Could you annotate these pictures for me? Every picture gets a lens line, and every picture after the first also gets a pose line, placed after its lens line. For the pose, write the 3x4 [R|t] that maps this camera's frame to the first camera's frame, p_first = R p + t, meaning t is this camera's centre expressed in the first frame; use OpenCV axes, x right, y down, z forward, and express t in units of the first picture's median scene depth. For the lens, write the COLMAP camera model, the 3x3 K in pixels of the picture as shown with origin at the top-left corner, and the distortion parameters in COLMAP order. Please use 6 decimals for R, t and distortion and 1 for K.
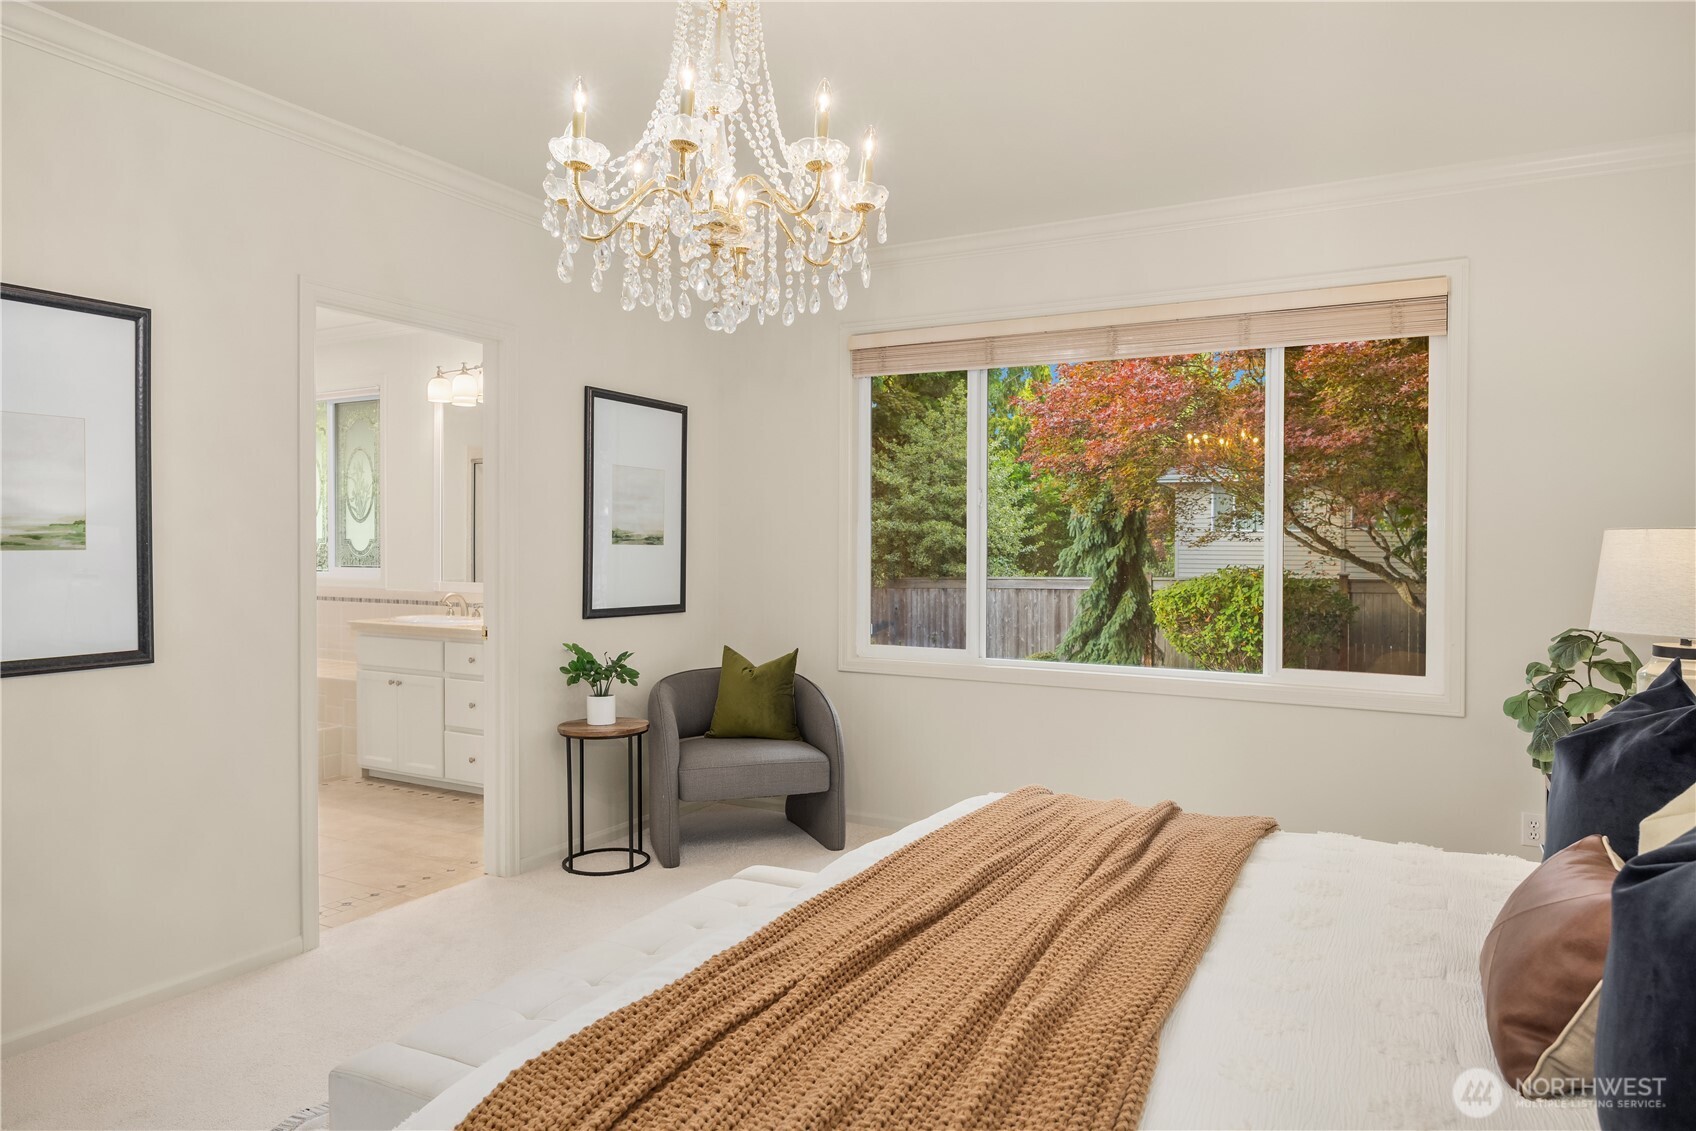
lens RADIAL K [[1081.3, 0, 851.2], [0, 1081.3, 559.4], [0, 0, 1]] dist [0.000982, 0.000123]
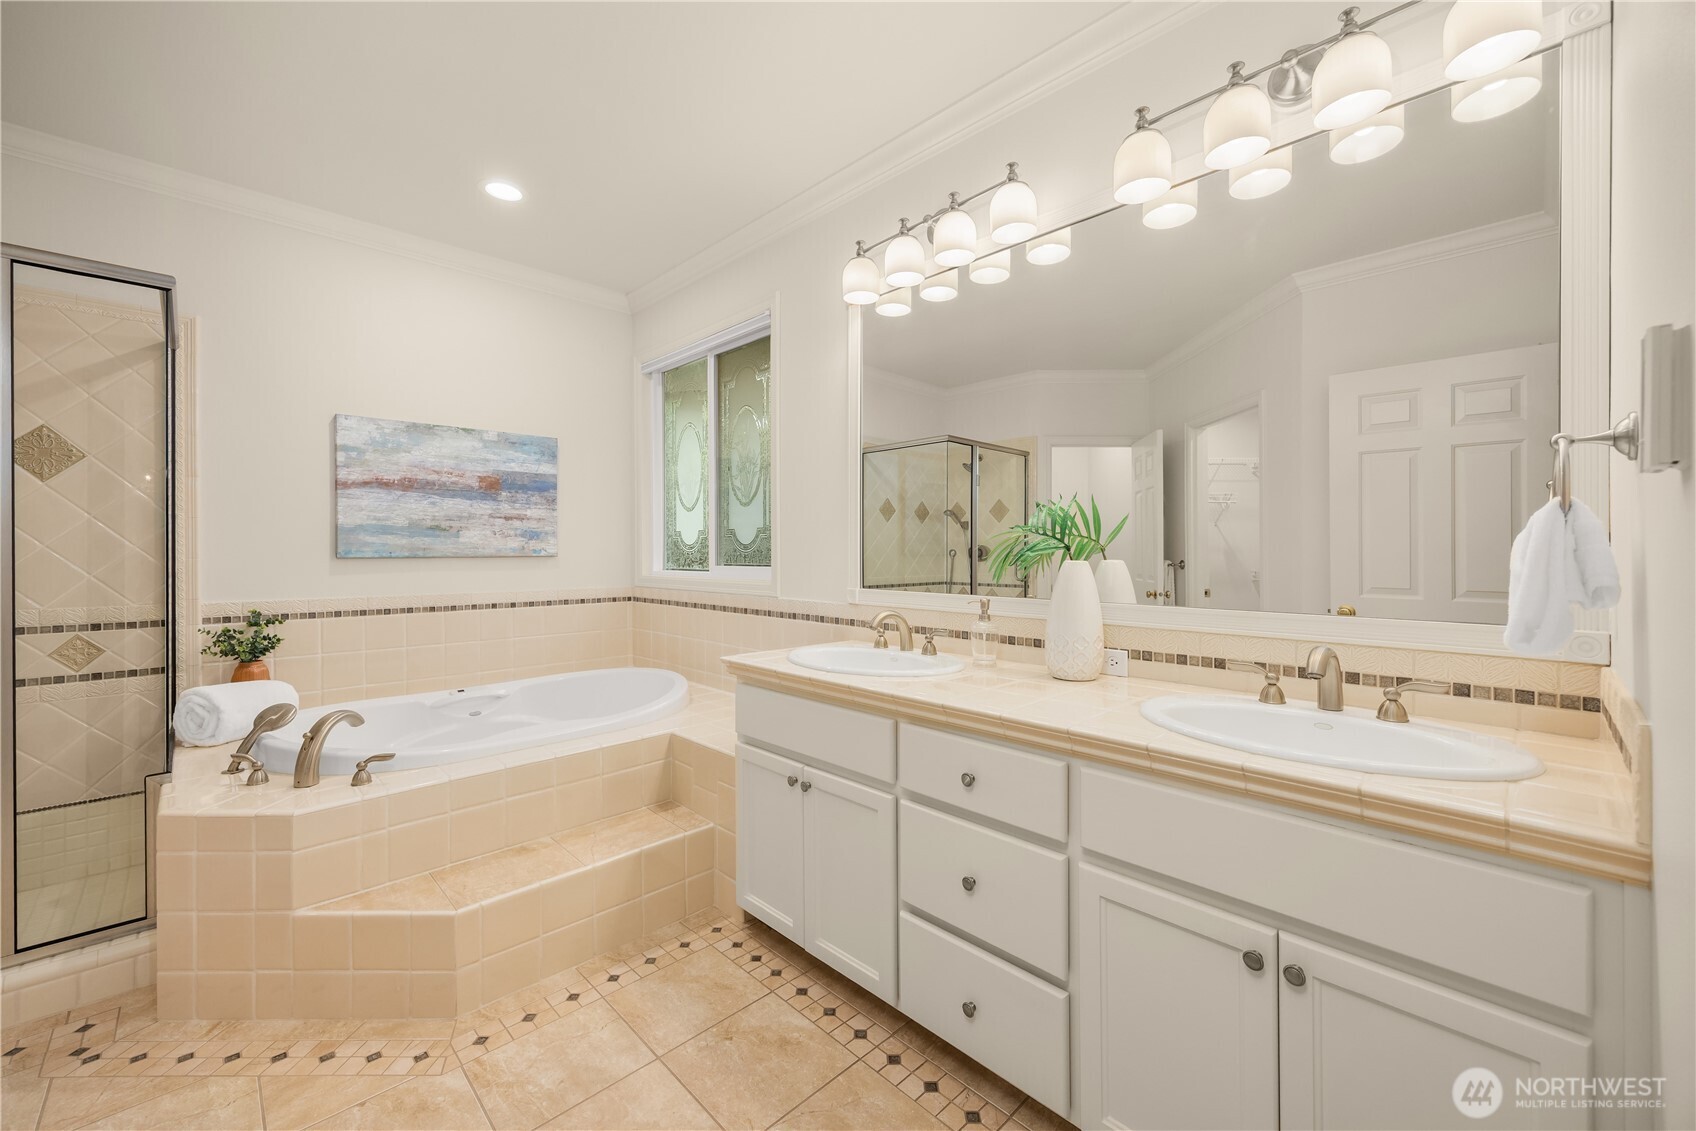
lens RADIAL K [[668.7, 0, 849.2], [0, 668.7, 550.7], [0, 0, 1]] dist [0.002015, 0.000073]
pose [[0.958590, -0.006103, -0.284724, -0.285226], [0.001479, 0.999864, -0.016453, 0.005018], [0.284785, 0.015350, 0.958468, 0.648486]]
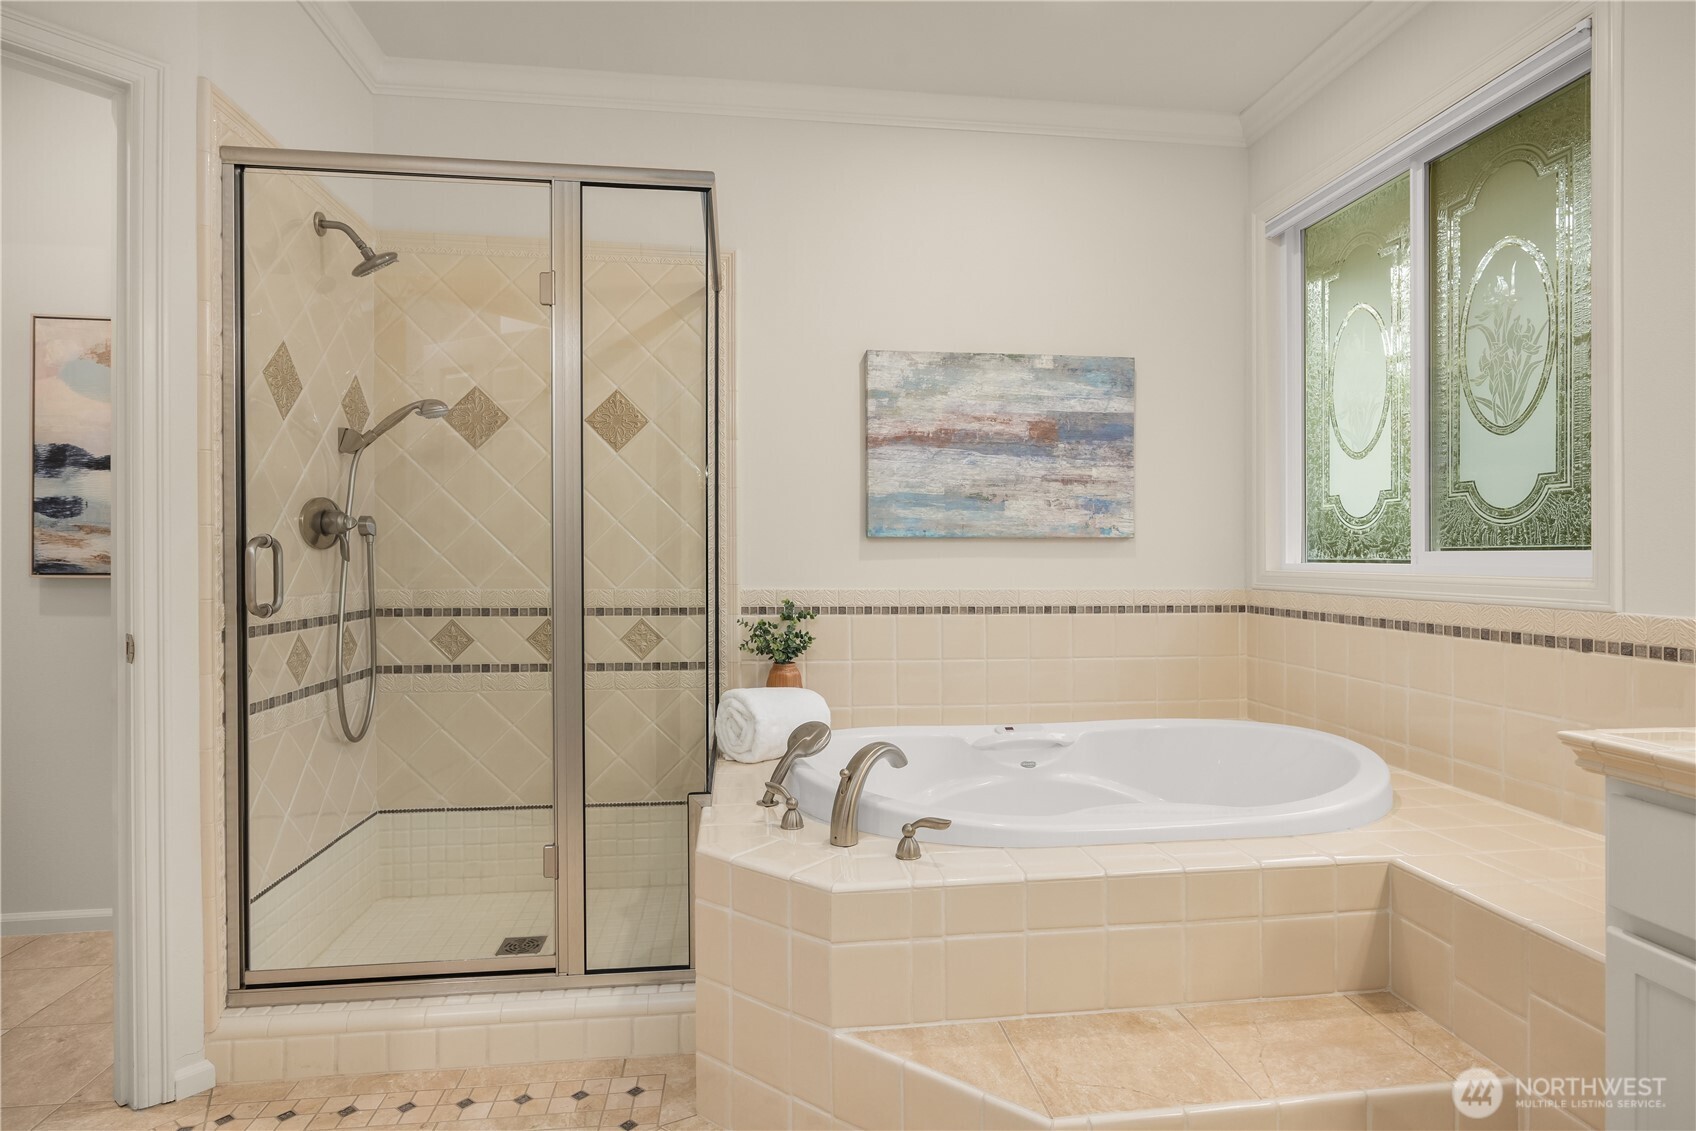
lens RADIAL K [[883.2, 0, 848.0], [0, 883.2, 565.5], [0, 0, 1]] dist [-0.001289, -0.000231]
pose [[0.586777, 0.004074, -0.809738, -0.379024], [-0.010134, 0.999946, -0.002312, 0.017685], [0.809685, 0.009563, 0.586787, 0.705444]]
